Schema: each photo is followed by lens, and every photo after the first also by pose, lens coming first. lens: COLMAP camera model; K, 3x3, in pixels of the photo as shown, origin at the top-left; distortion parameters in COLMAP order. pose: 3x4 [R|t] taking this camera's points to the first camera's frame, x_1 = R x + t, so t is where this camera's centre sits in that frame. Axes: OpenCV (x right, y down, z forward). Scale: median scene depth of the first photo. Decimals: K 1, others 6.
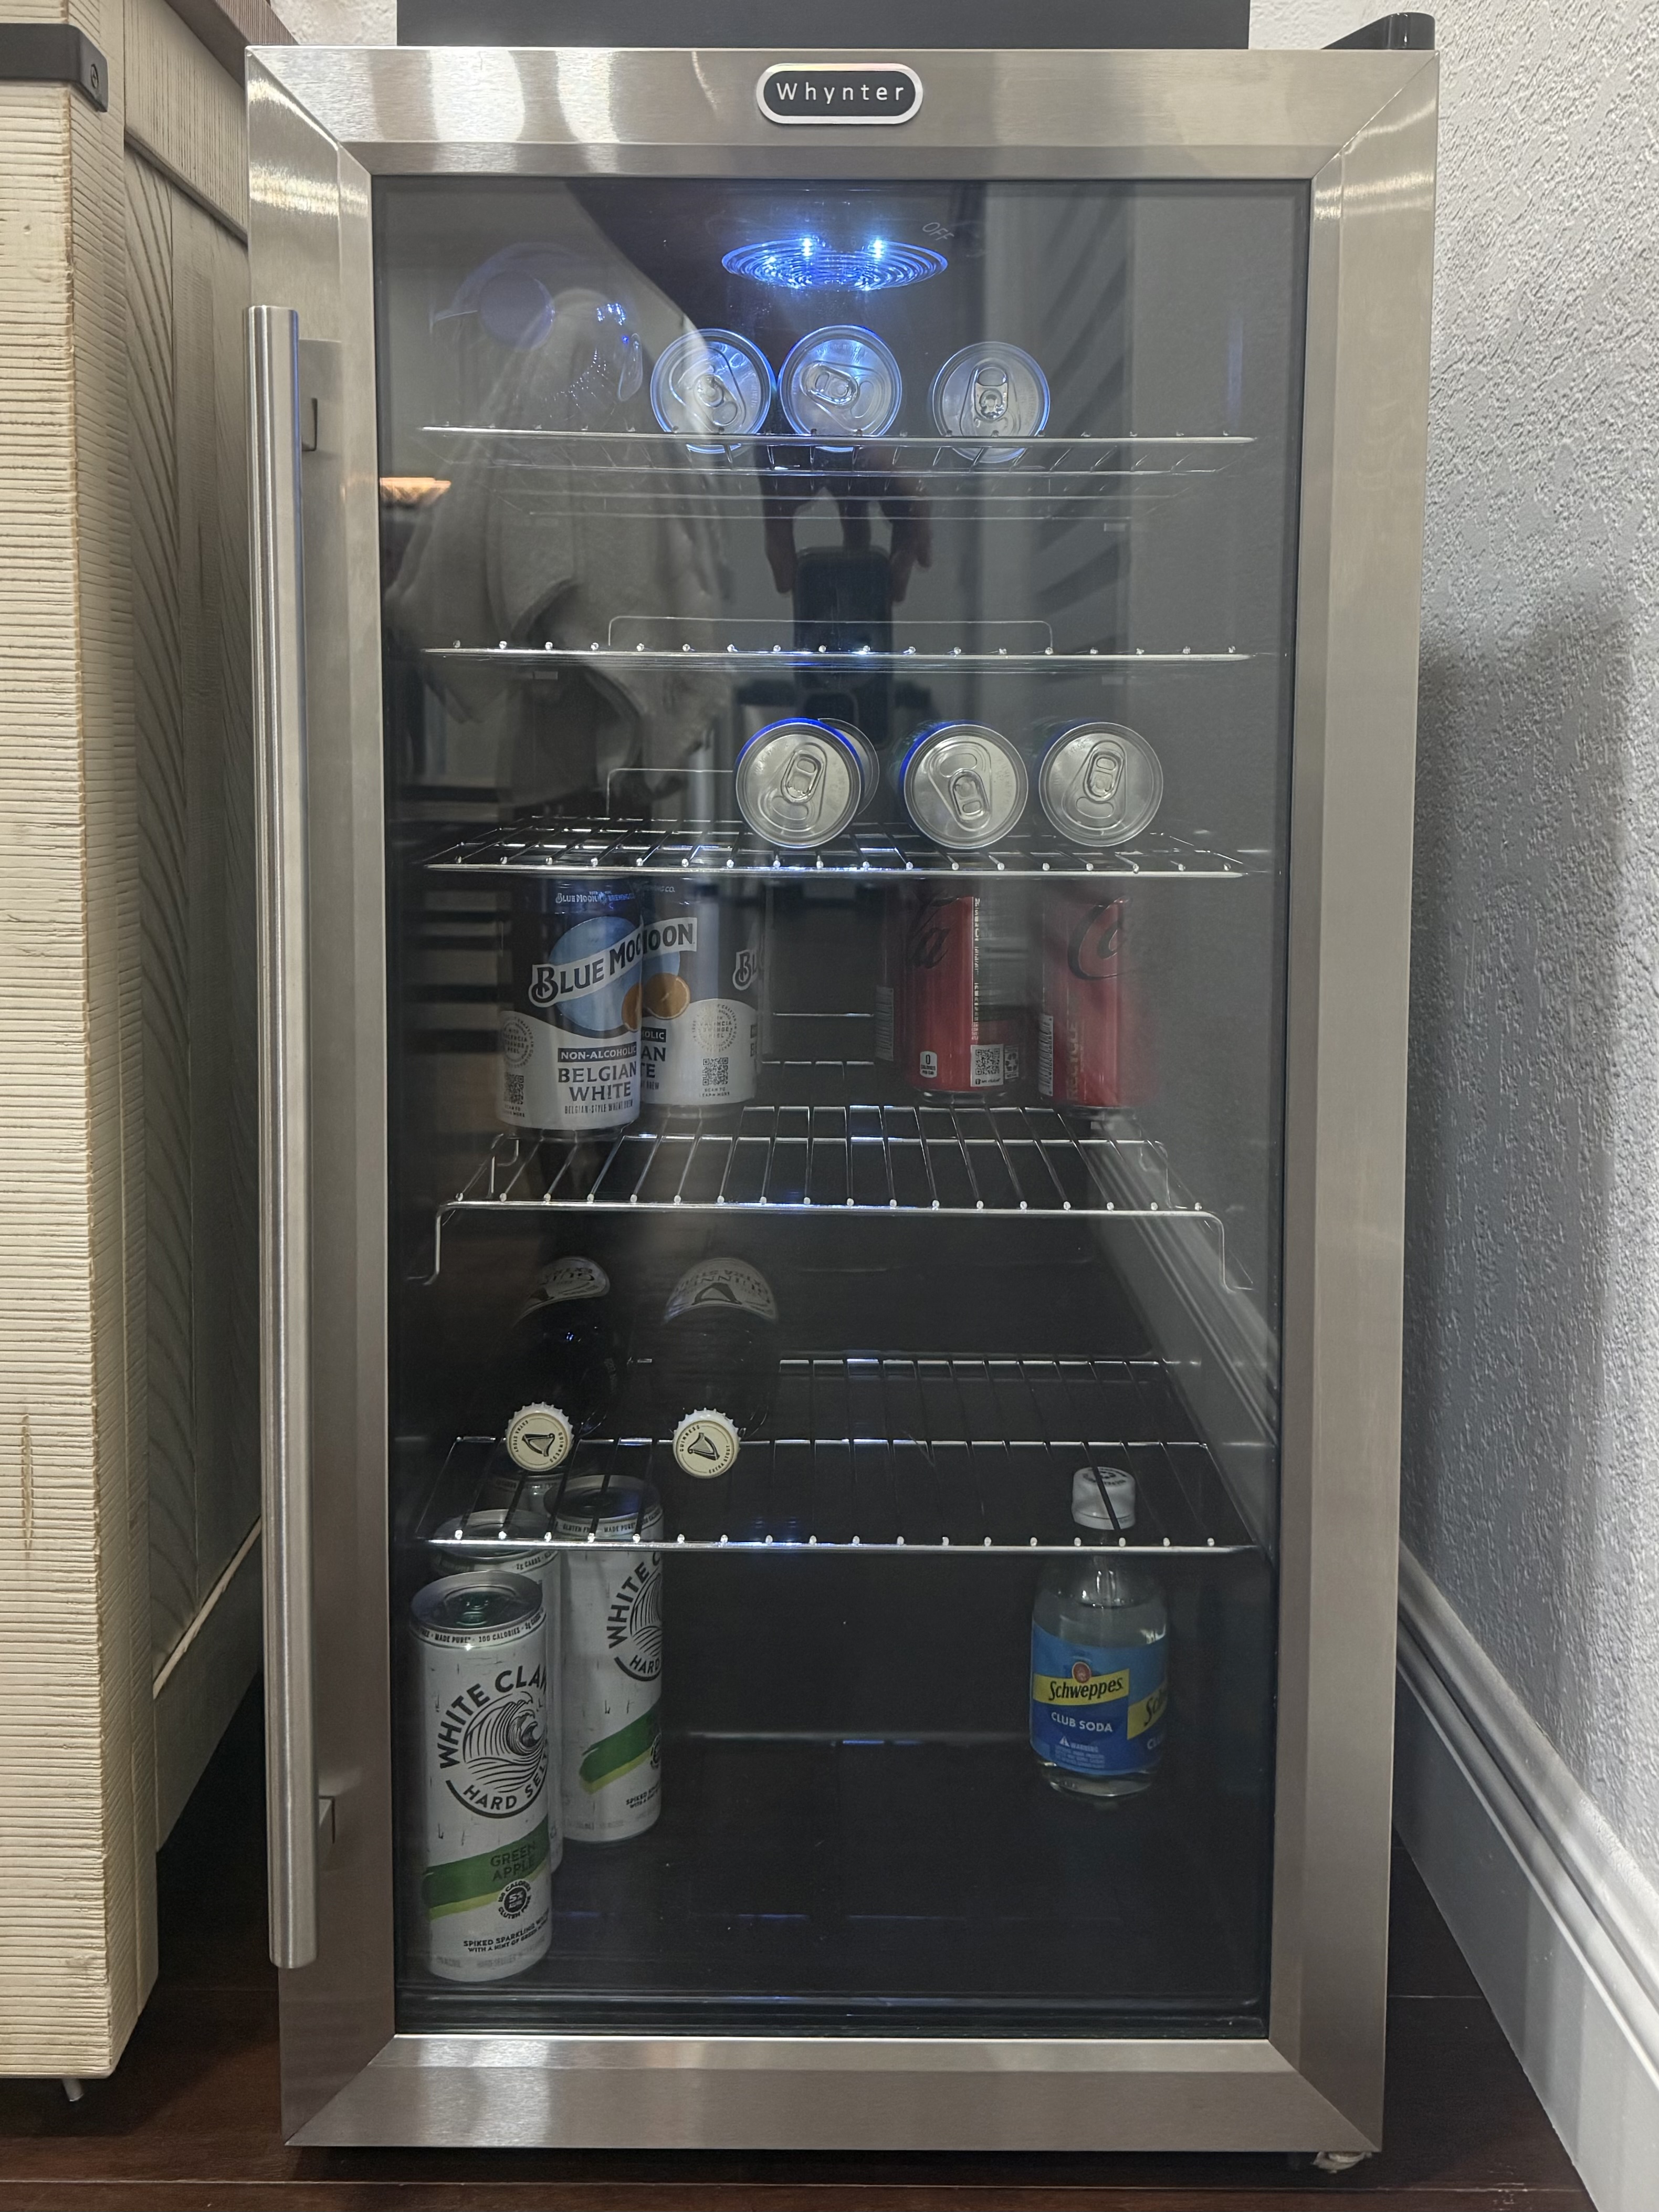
lens RADIAL K [[1525.1, 0, 829.5], [0, 1525.1, 1106.0], [0, 0, 1]] dist [0.049704, -0.064724]
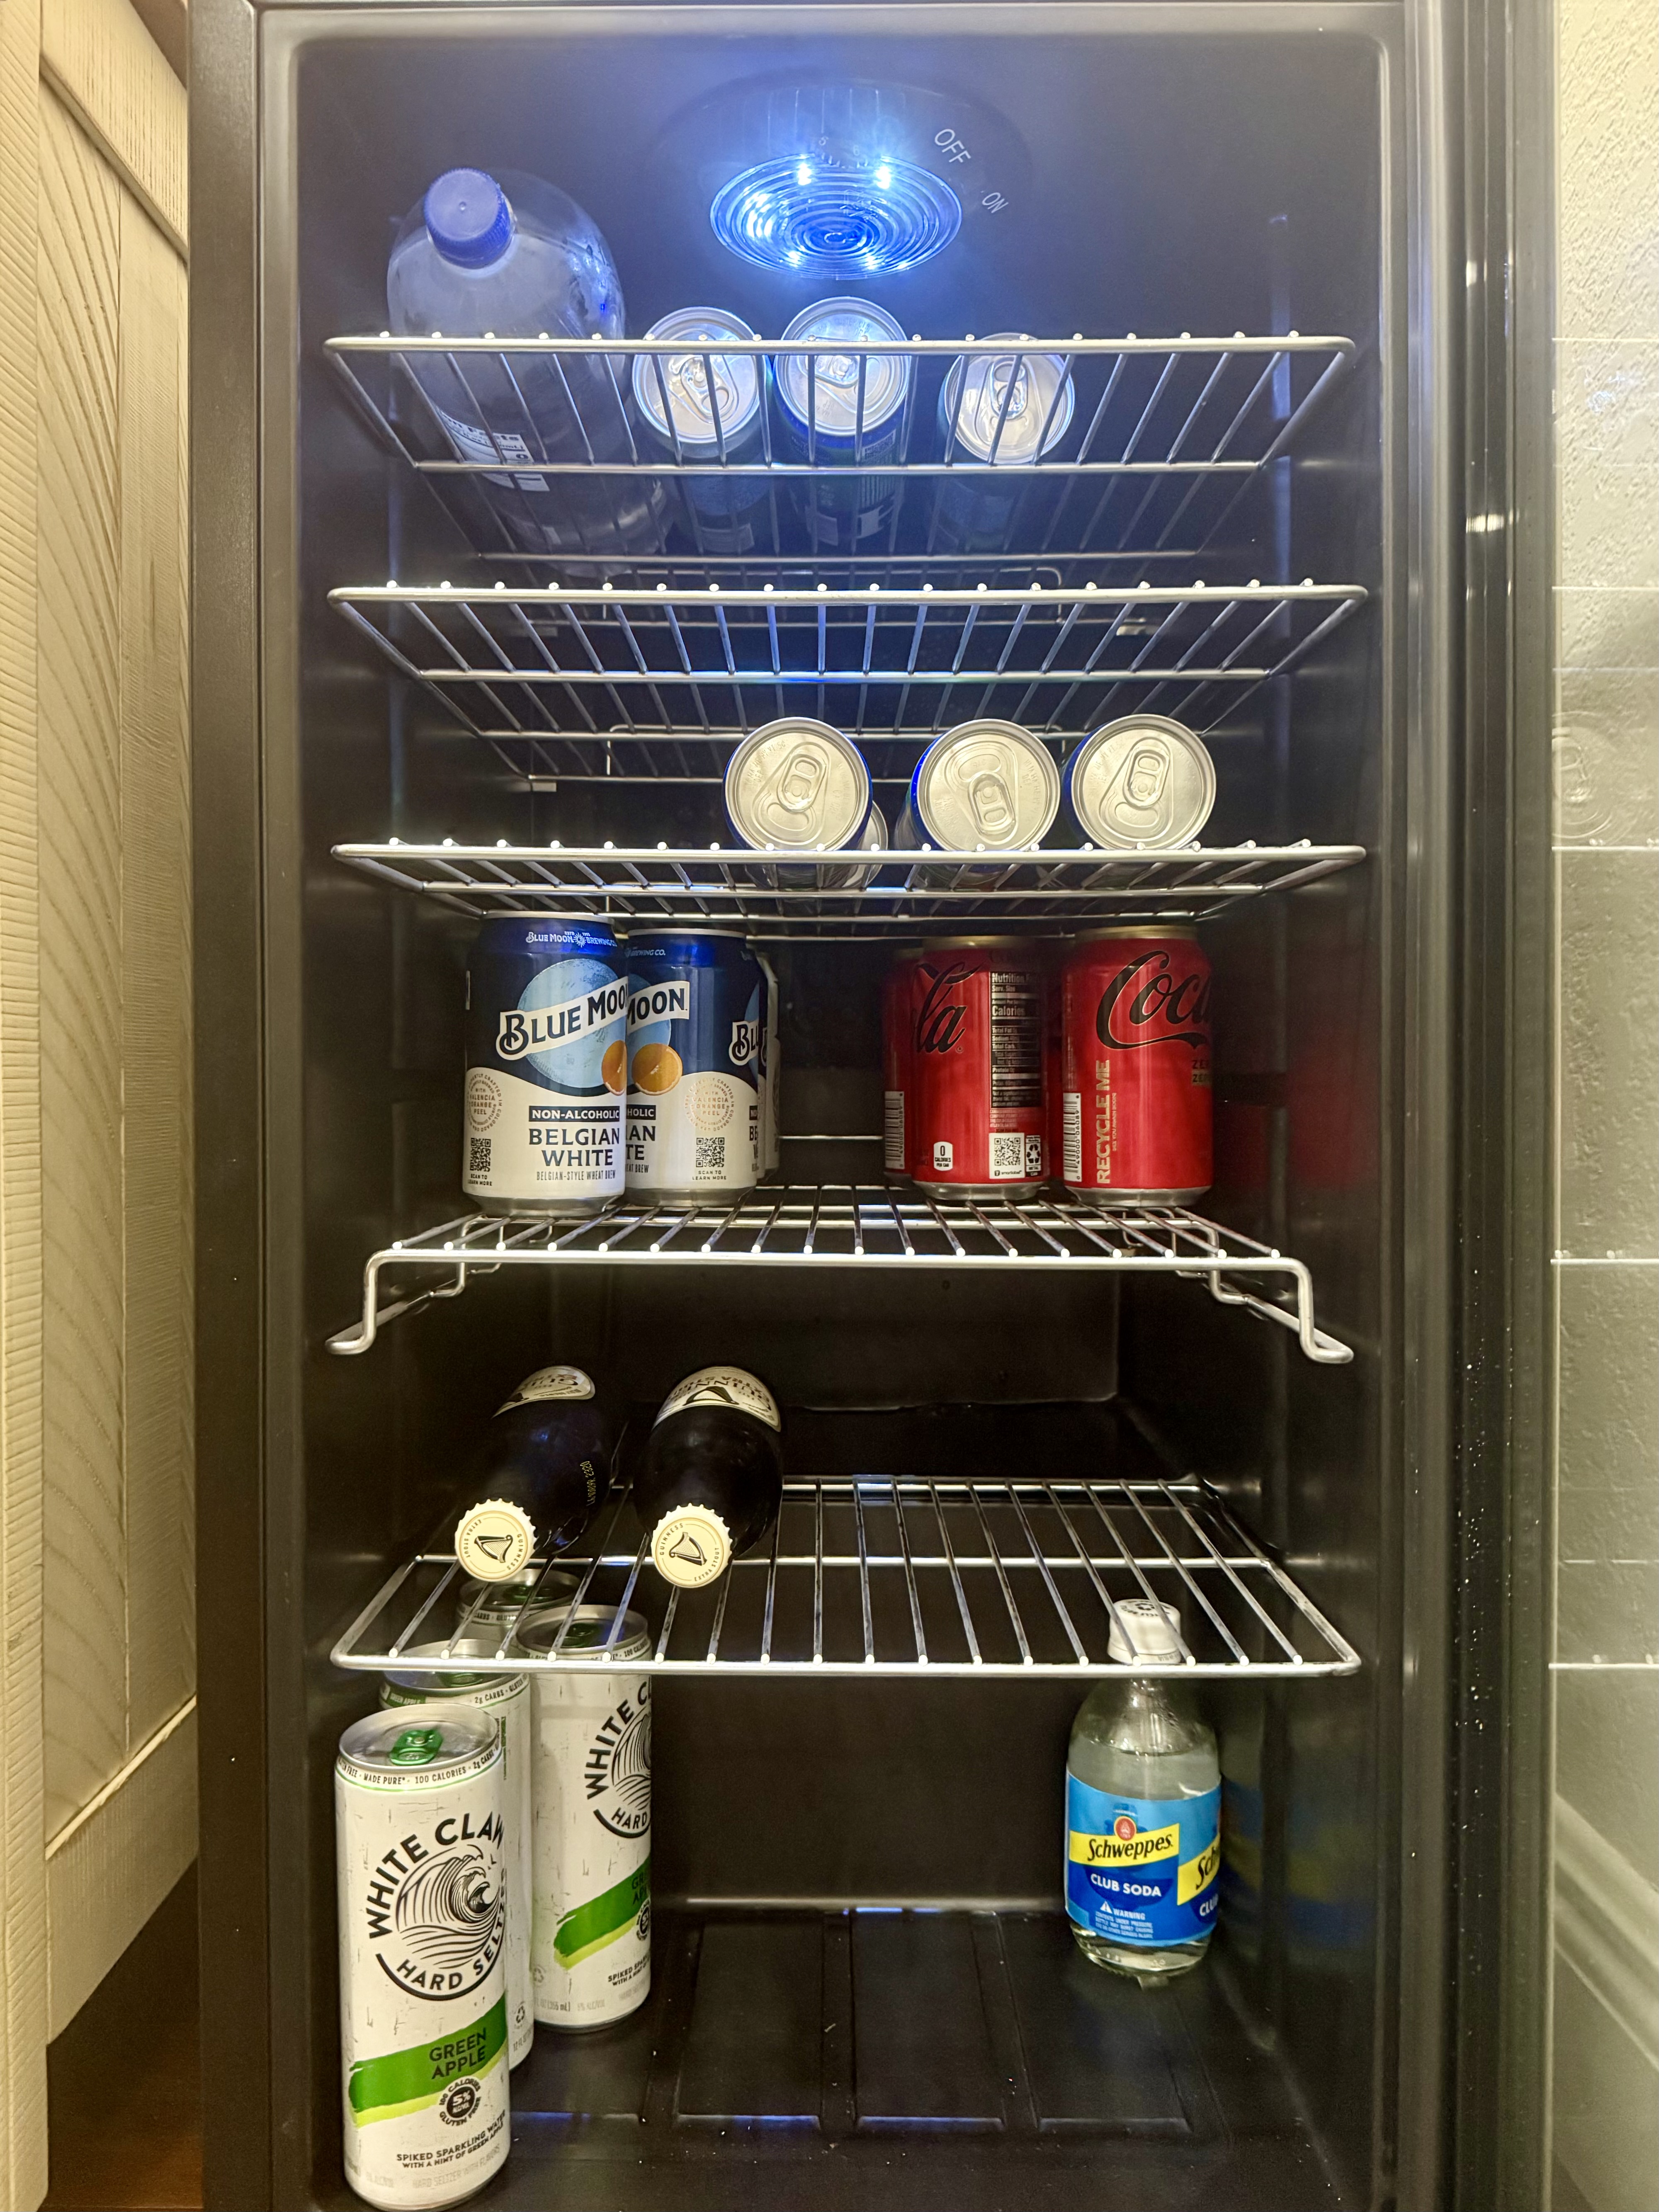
lens RADIAL K [[1542.7, 0, 826.3], [0, 1542.7, 1157.5], [0, 0, 1]] dist [0.002116, 0.002061]
pose [[0.999954, -0.006353, -0.007242, 0.001167], [0.005888, 0.998029, -0.062474, 0.047682], [0.007625, 0.062429, 0.998020, 0.108092]]
